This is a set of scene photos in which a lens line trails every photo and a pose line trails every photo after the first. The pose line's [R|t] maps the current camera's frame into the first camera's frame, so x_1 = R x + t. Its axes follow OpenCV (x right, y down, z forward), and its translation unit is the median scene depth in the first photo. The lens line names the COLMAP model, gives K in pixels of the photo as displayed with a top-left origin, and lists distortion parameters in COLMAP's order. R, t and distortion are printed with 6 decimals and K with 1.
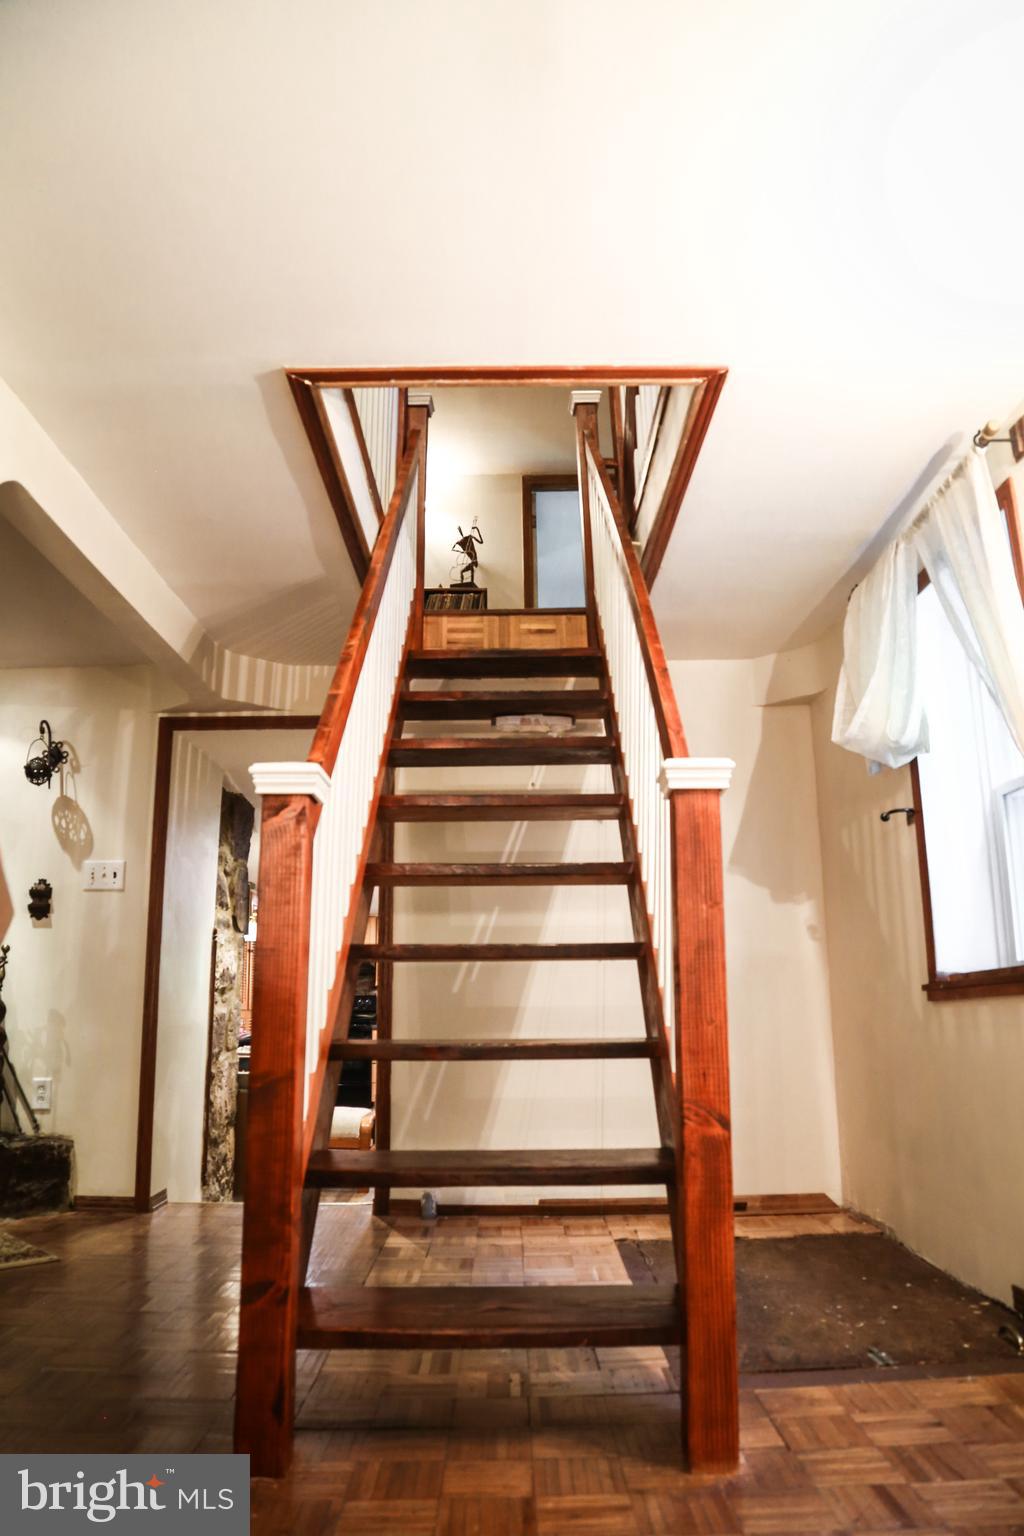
lens RADIAL K [[1103.3, 0, 506.9], [0, 1103.3, 768.1], [0, 0, 1]] dist [-0.088910, 0.002020]
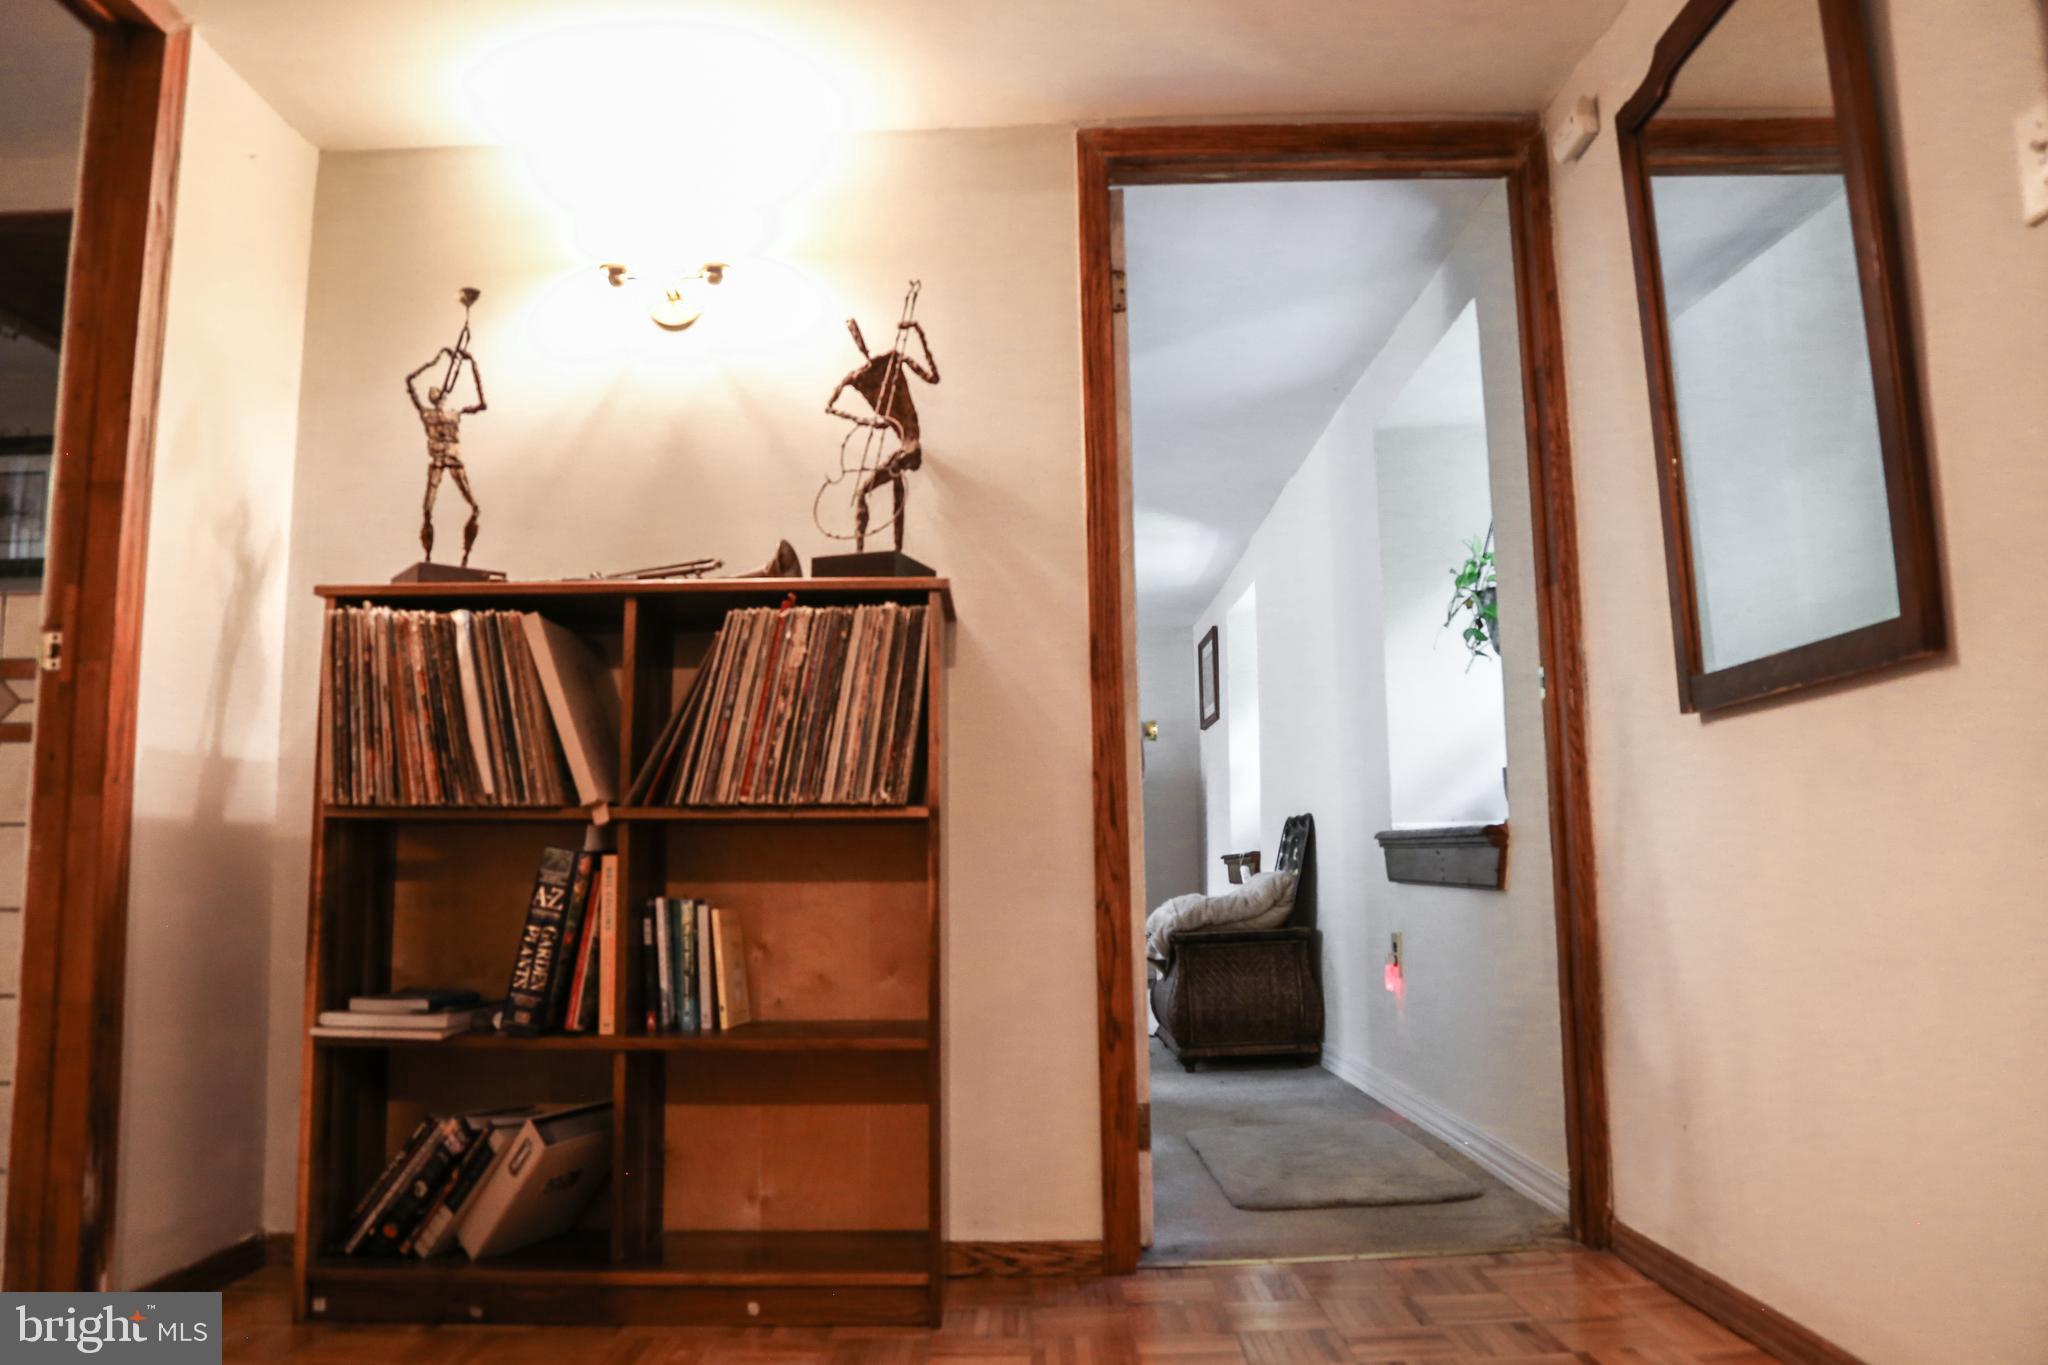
lens RADIAL K [[1471.1, 0, 1023.8], [0, 1471.1, 681.3], [0, 0, 1]] dist [-0.088910, 0.002020]
pose [[0.999969, -0.007292, 0.002996, -0.002447], [0.006970, 0.995318, 0.096408, -0.165020], [-0.003685, -0.096384, 0.995337, 0.626471]]
